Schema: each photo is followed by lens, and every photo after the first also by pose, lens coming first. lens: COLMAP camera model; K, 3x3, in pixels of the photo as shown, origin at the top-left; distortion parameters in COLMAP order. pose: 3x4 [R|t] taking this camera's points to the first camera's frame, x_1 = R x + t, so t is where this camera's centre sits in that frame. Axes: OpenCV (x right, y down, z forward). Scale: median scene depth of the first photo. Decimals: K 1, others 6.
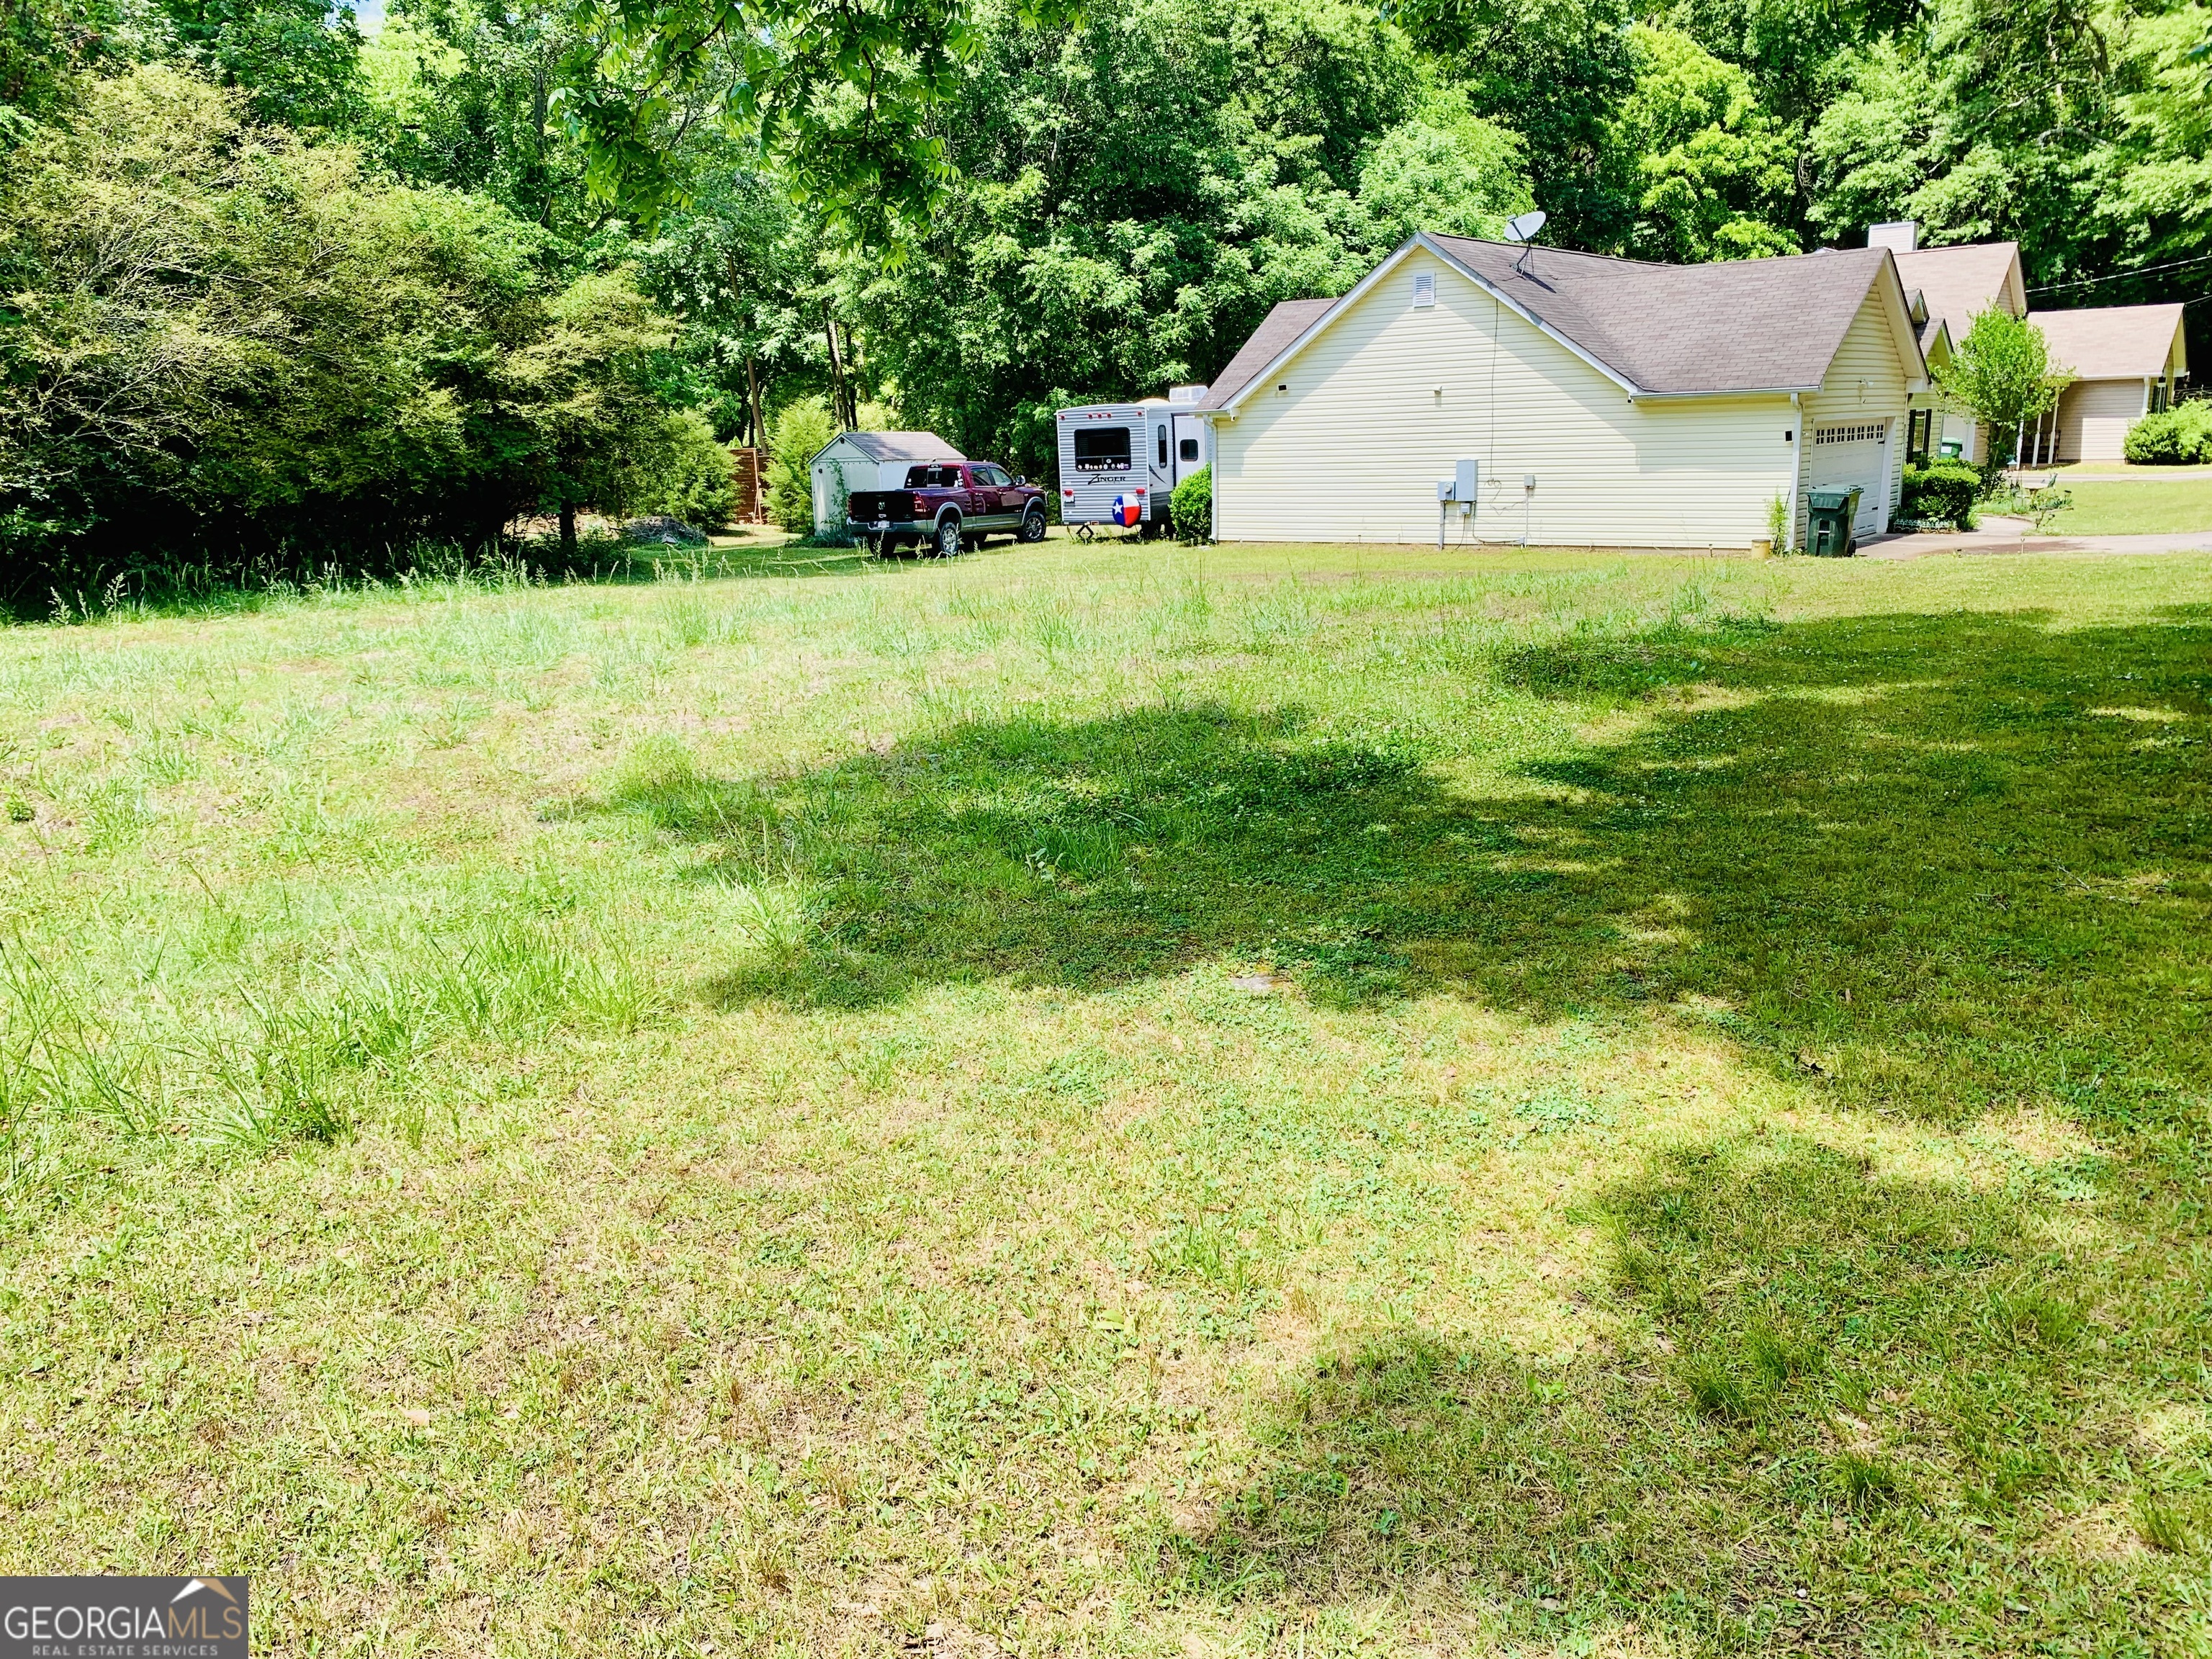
lens RADIAL K [[1710.7, 0, 1129.5], [0, 1710.7, 811.8], [0, 0, 1]] dist [0.019370, -0.011339]
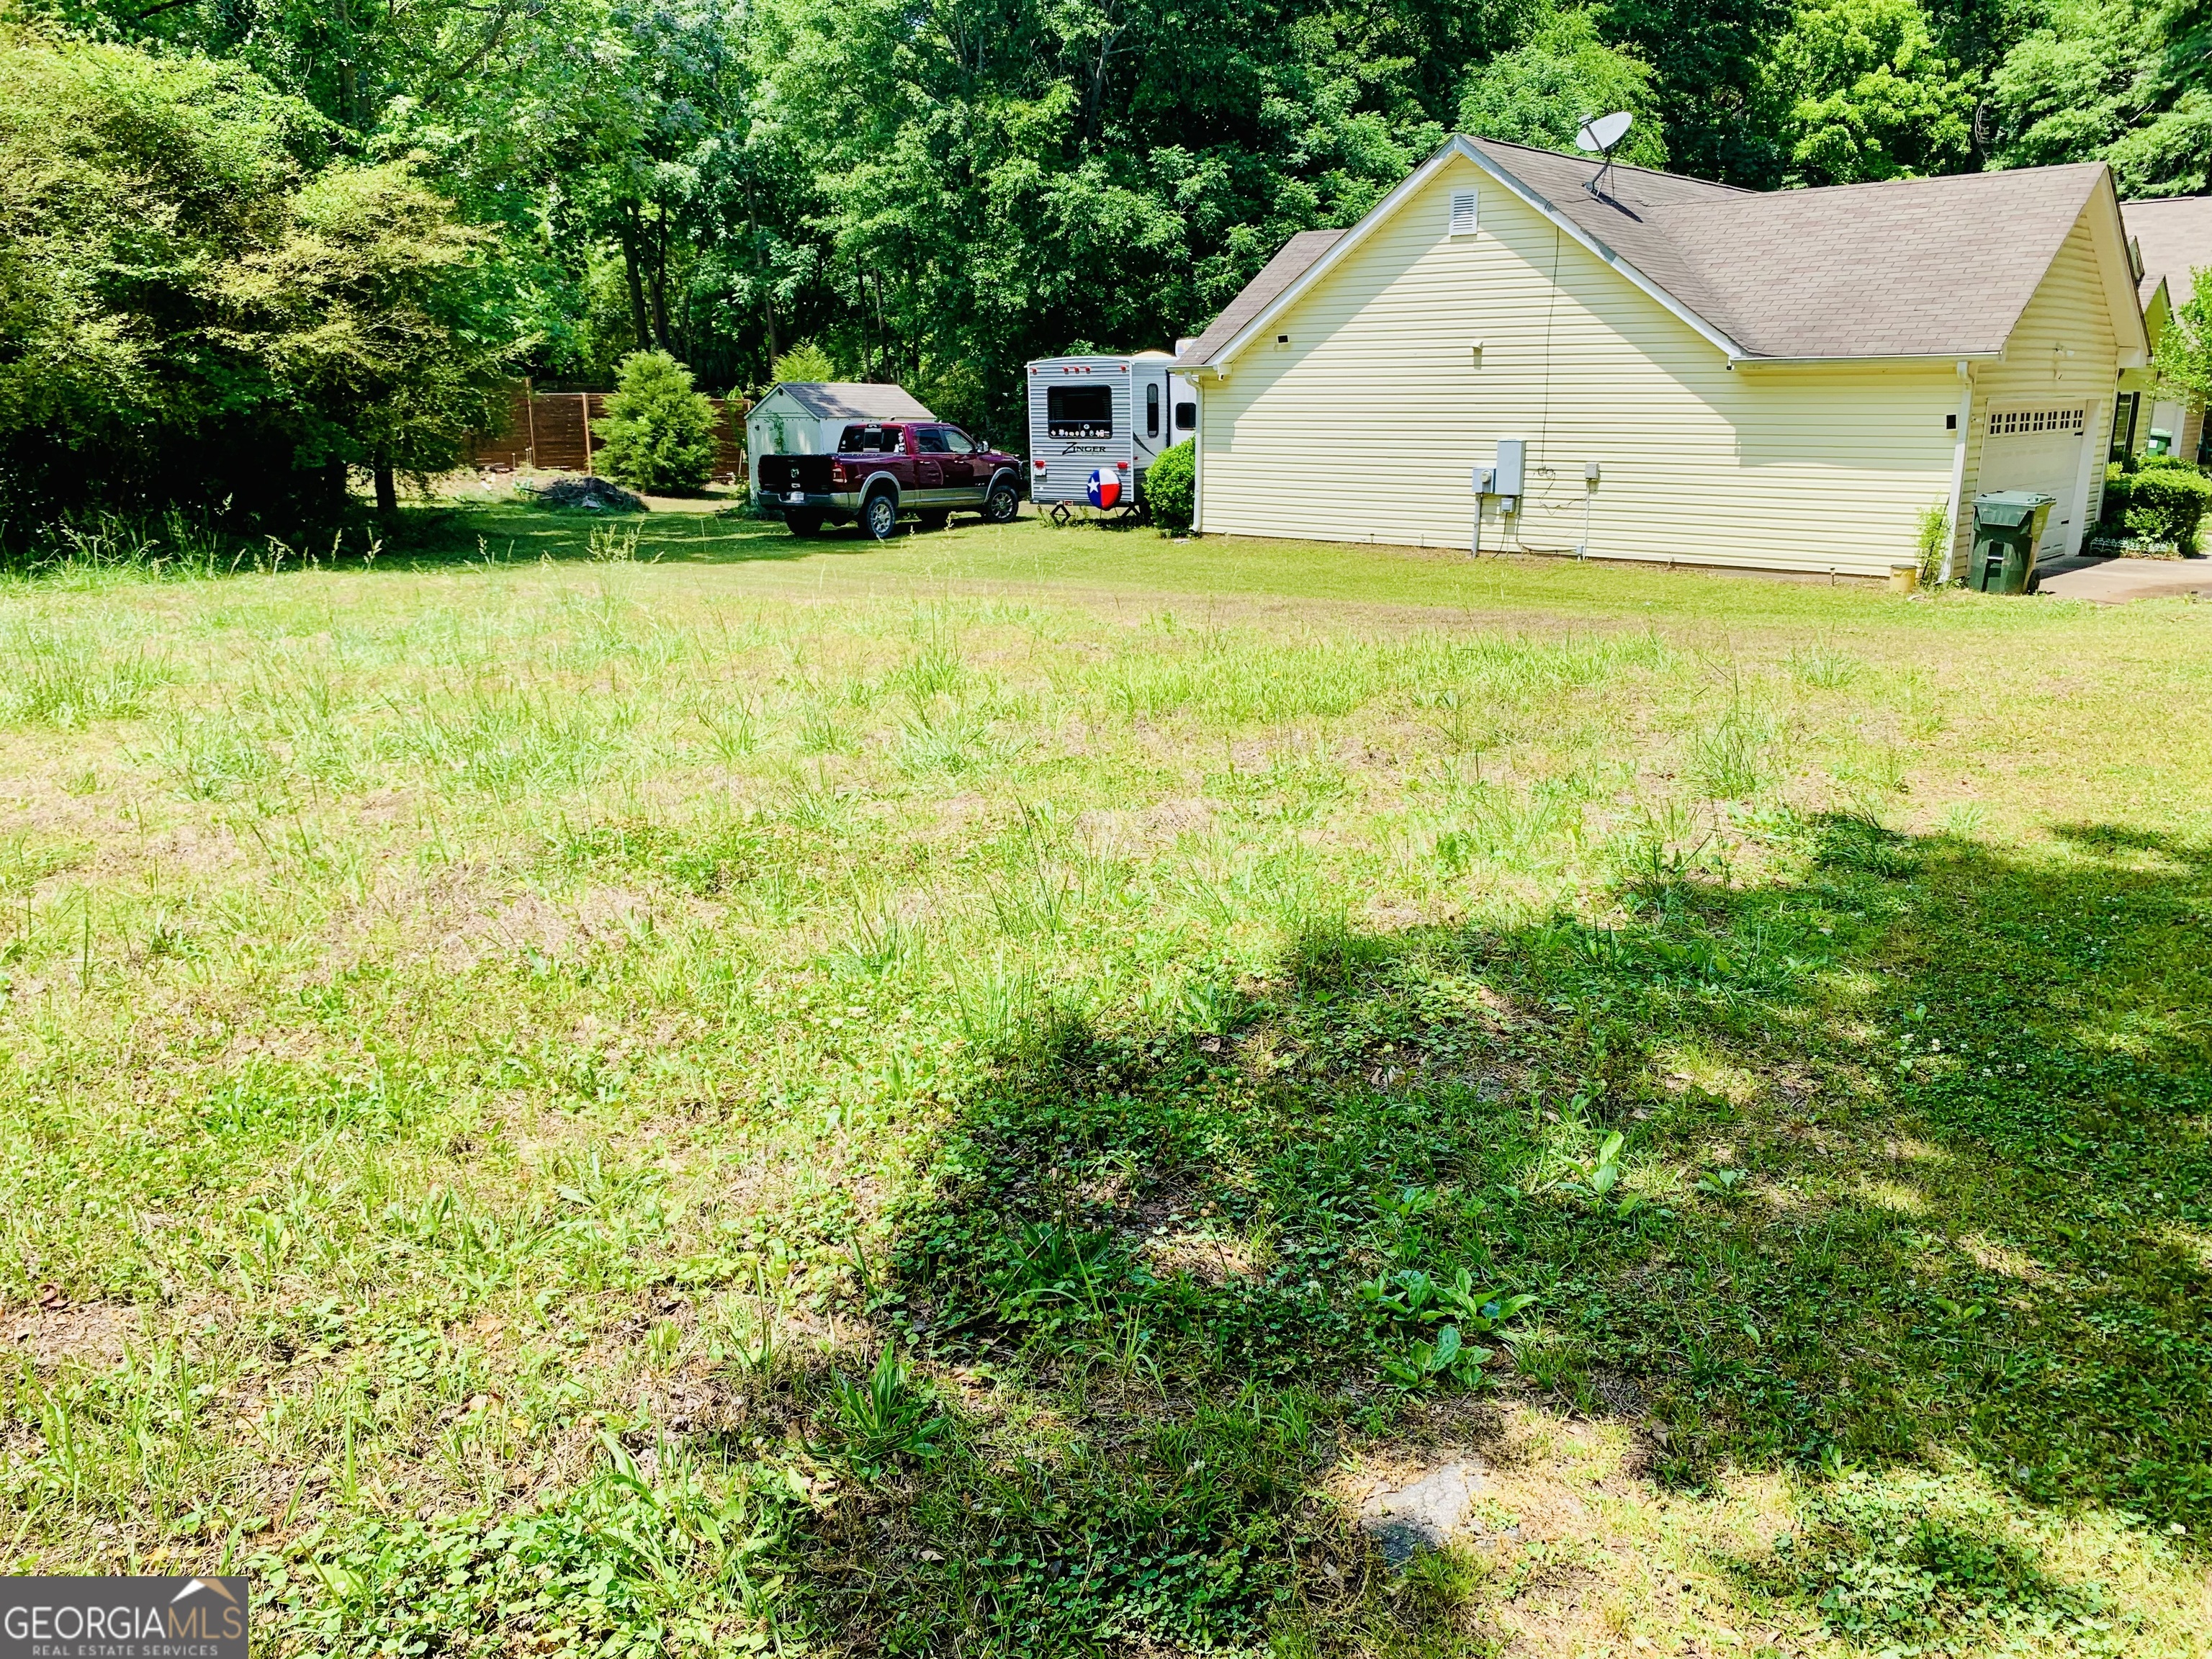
lens RADIAL K [[1710.7, 0, 1142.4], [0, 1710.7, 793.0], [0, 0, 1]] dist [0.019370, -0.011339]
pose [[0.997029, 0.043076, -0.063849, 0.053482], [-0.042338, 0.999021, 0.012860, -0.031731], [0.064341, -0.010119, 0.997877, 0.139693]]
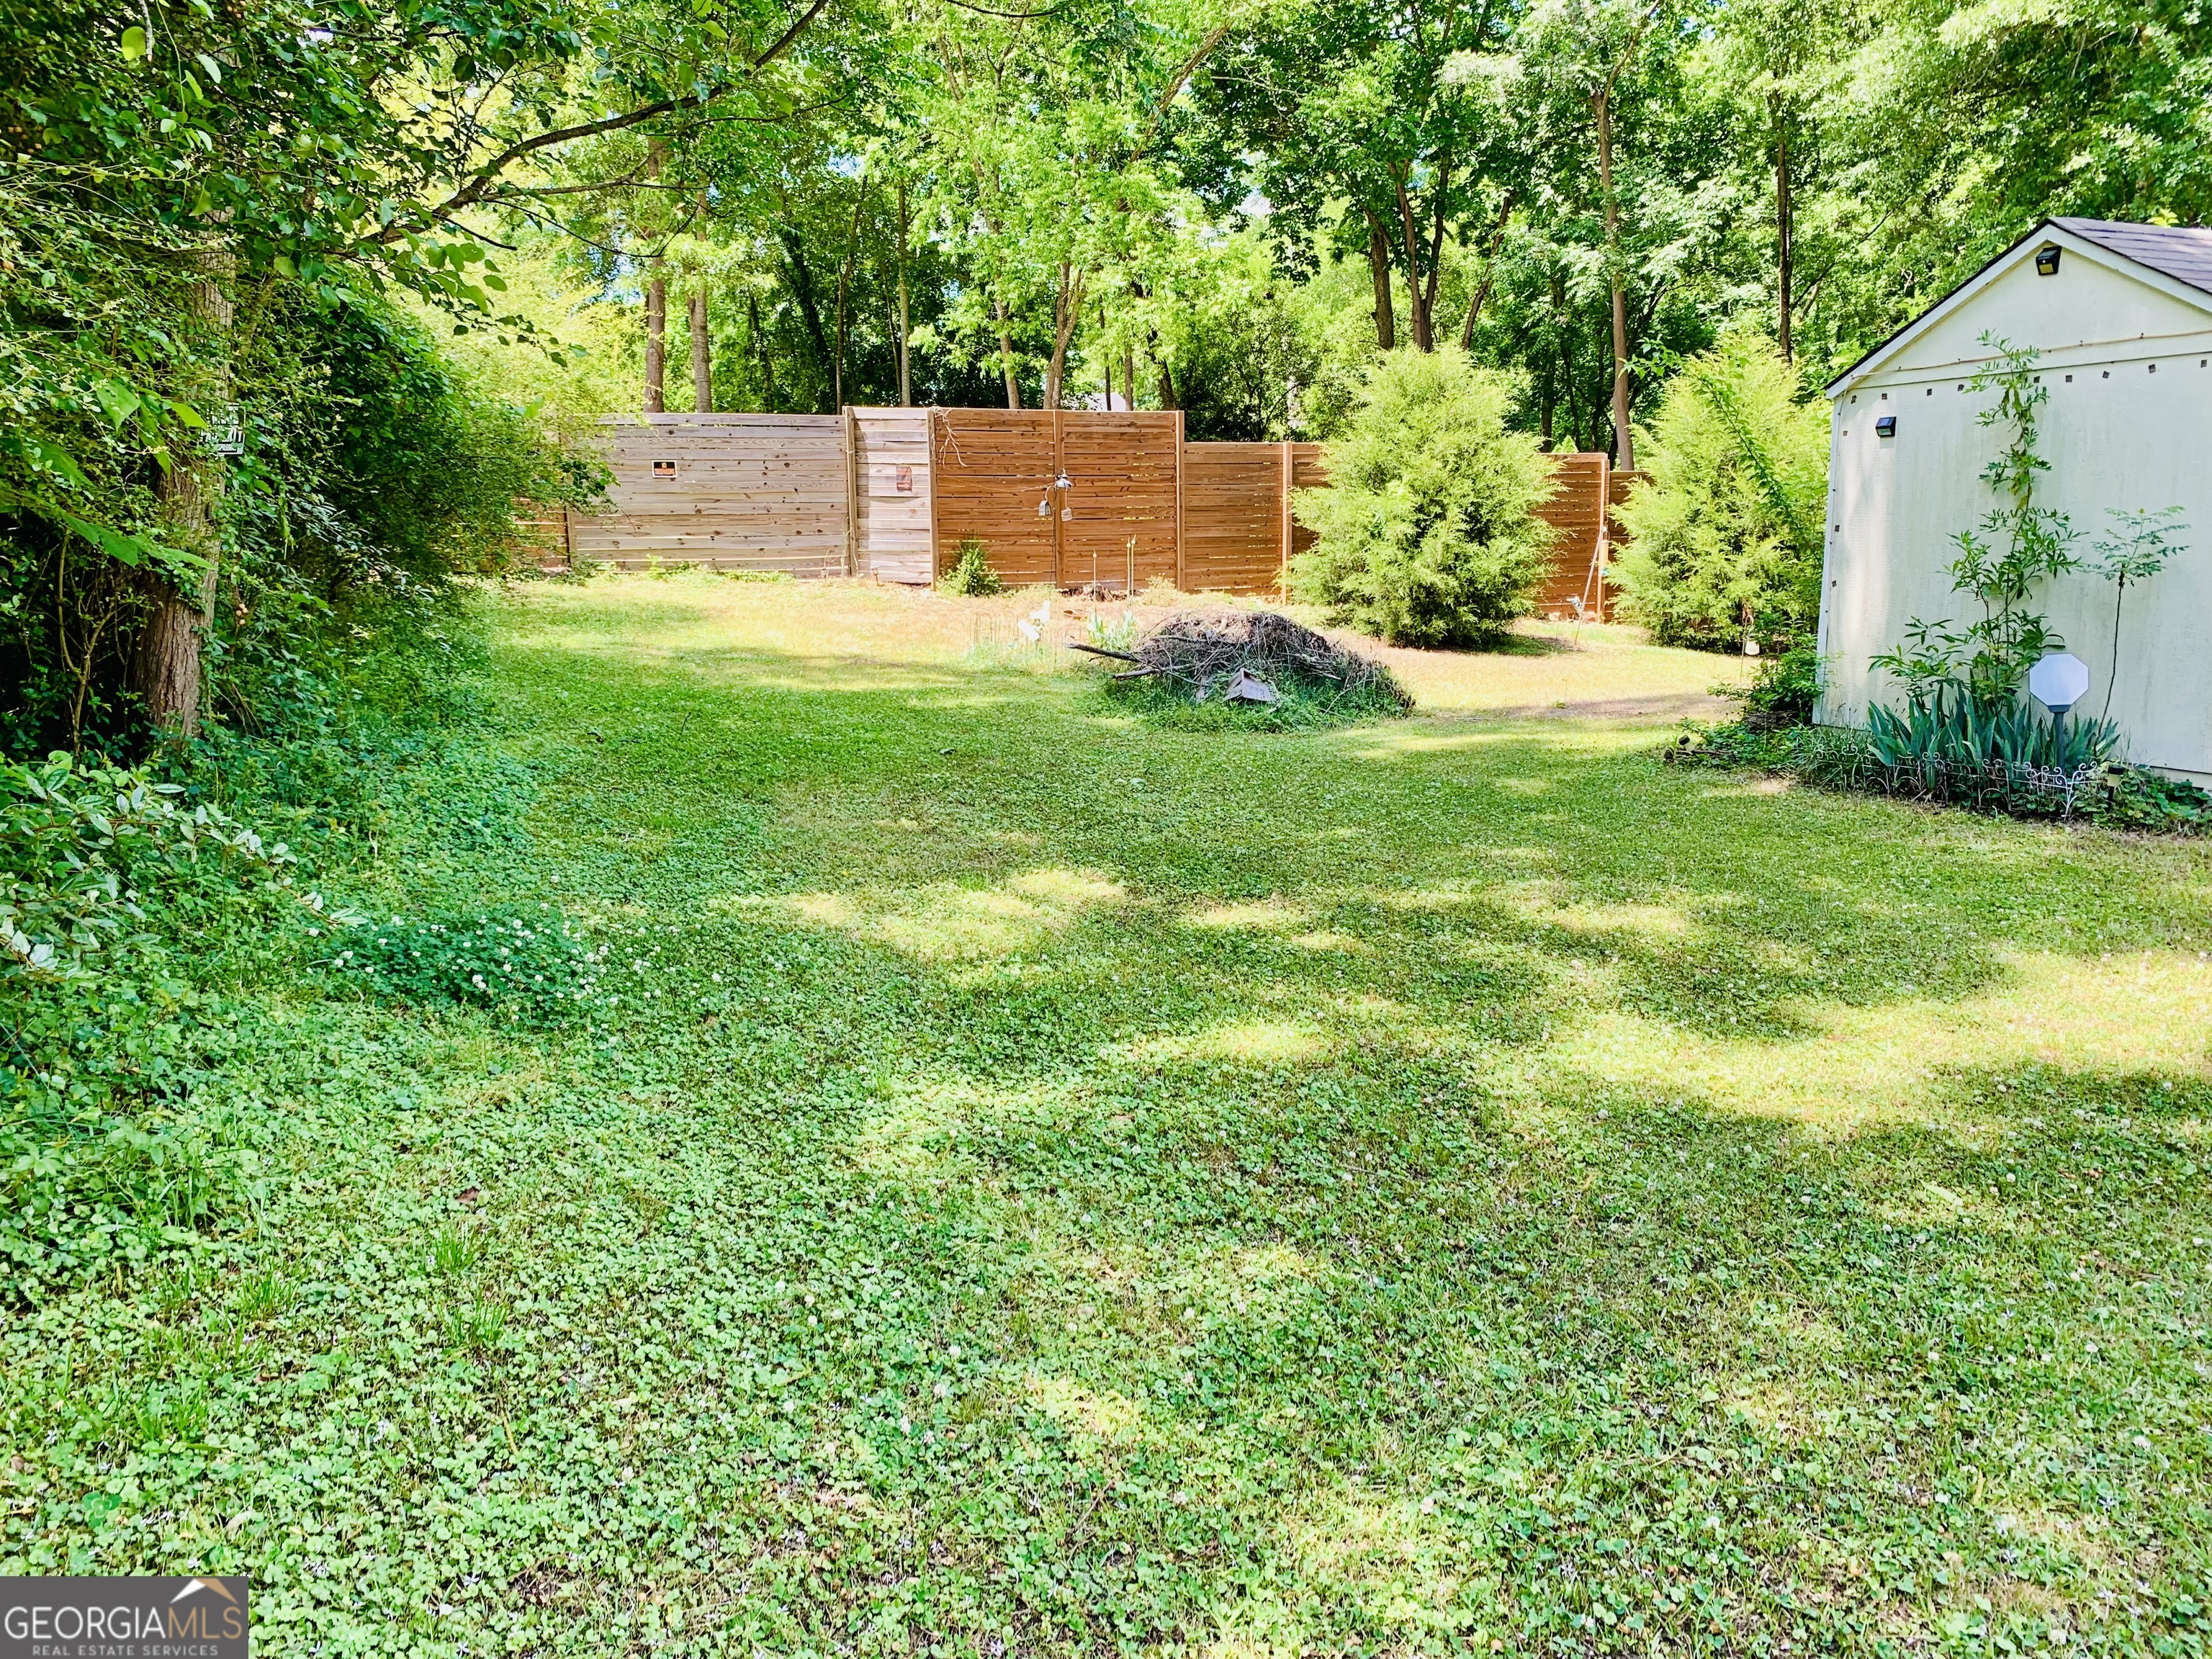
lens RADIAL K [[1710.7, 0, 1054.6], [0, 1710.7, 801.2], [0, 0, 1]] dist [0.019370, -0.011339]
pose [[0.862167, 0.091175, -0.498352, -0.122708], [-0.113827, 0.993385, -0.015181, -0.108977], [0.493671, 0.069814, 0.866842, 0.603218]]
